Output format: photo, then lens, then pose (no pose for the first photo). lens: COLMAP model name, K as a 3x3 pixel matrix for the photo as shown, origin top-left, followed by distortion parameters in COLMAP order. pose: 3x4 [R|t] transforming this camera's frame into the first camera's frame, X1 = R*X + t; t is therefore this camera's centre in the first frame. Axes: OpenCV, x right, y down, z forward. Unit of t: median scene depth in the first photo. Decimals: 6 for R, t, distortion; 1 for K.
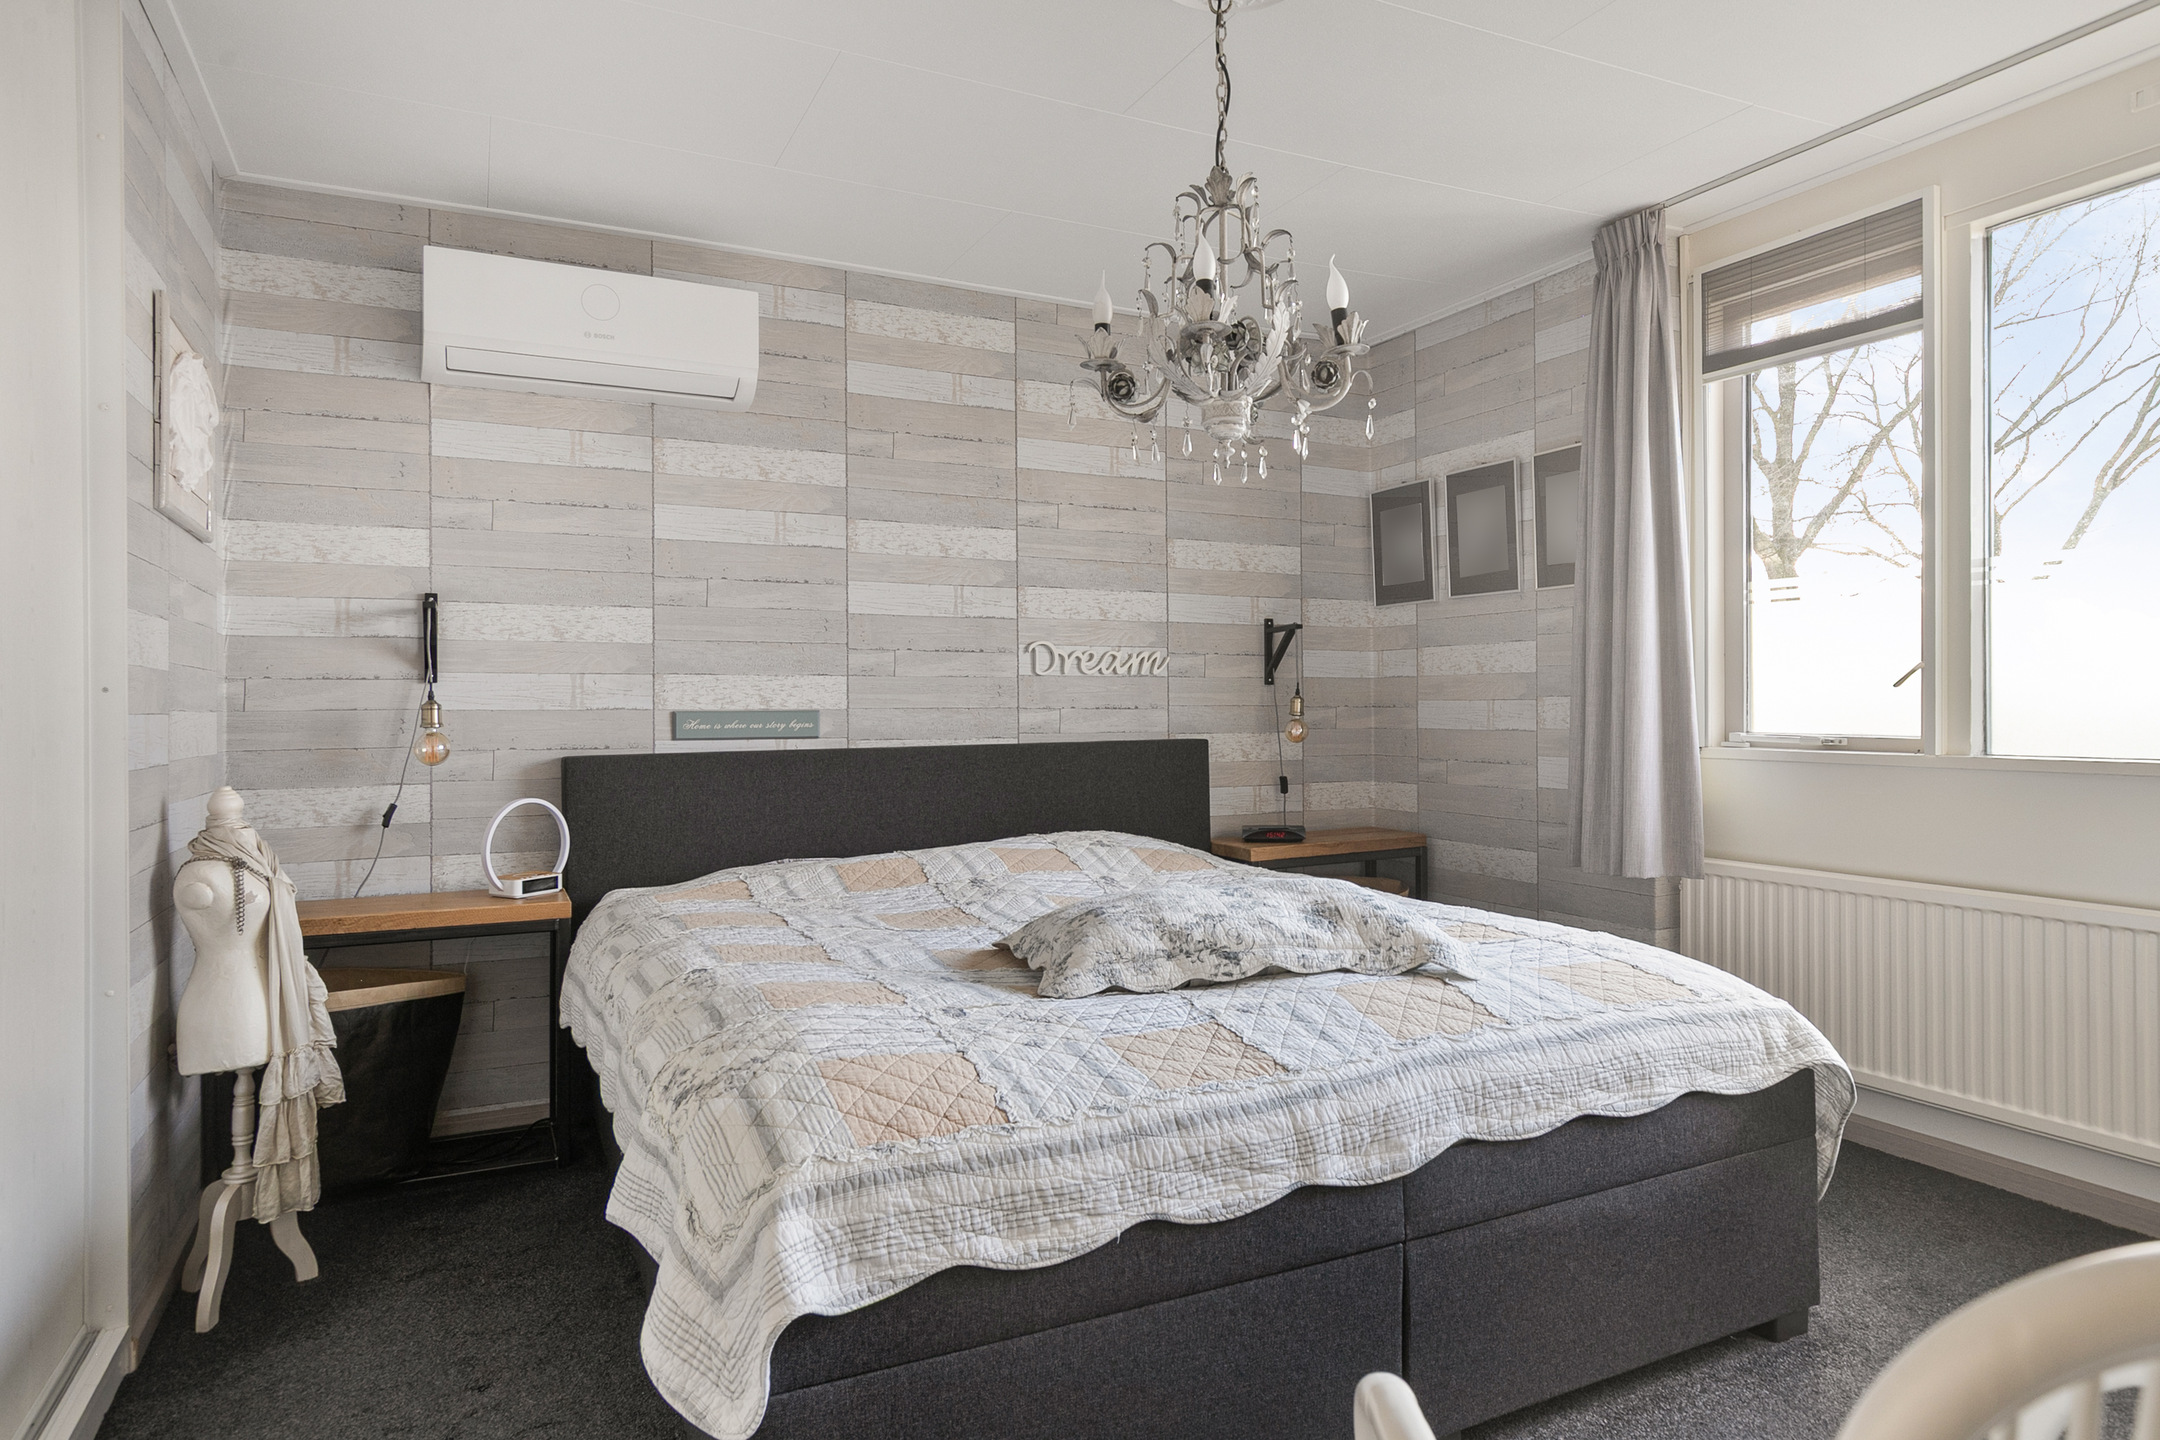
lens RADIAL K [[1254.3, 0, 1134.5], [0, 1254.3, 720.2], [0, 0, 1]] dist [-0.004928, 0.004216]
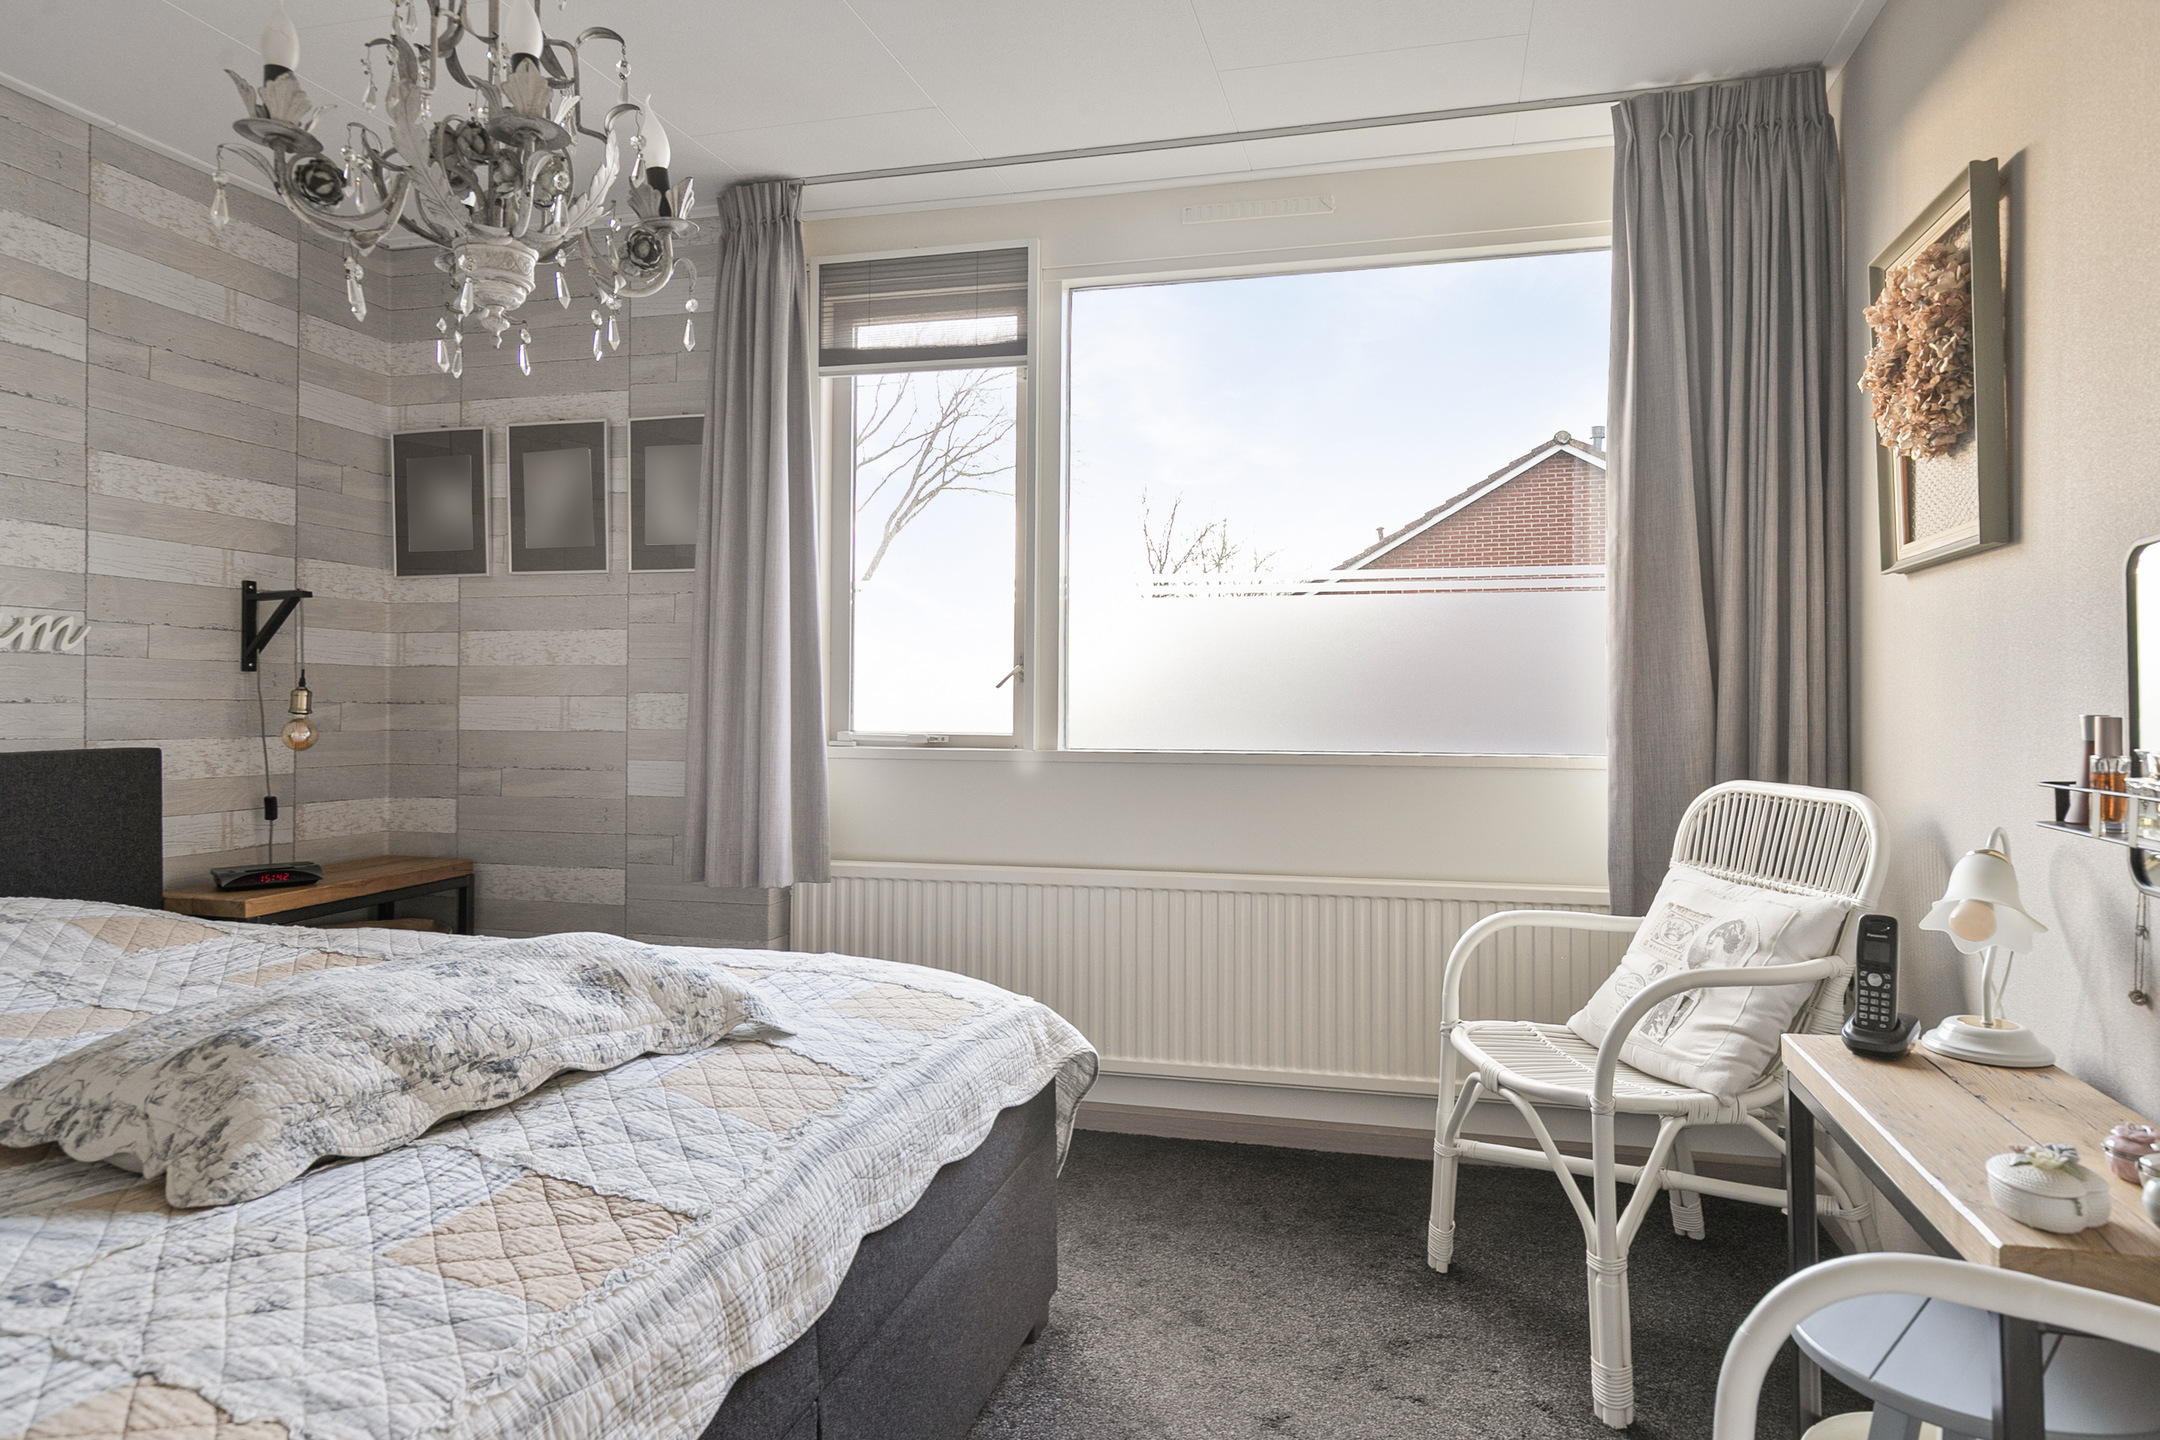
lens RADIAL K [[1254.3, 0, 1085.0], [0, 1254.3, 699.5], [0, 0, 1]] dist [-0.004928, 0.004216]
pose [[0.673362, 0.010663, 0.739236, -0.137154], [0.001957, 0.999867, -0.016205, 0.000883], [-0.739310, 0.012359, 0.673252, 0.199216]]
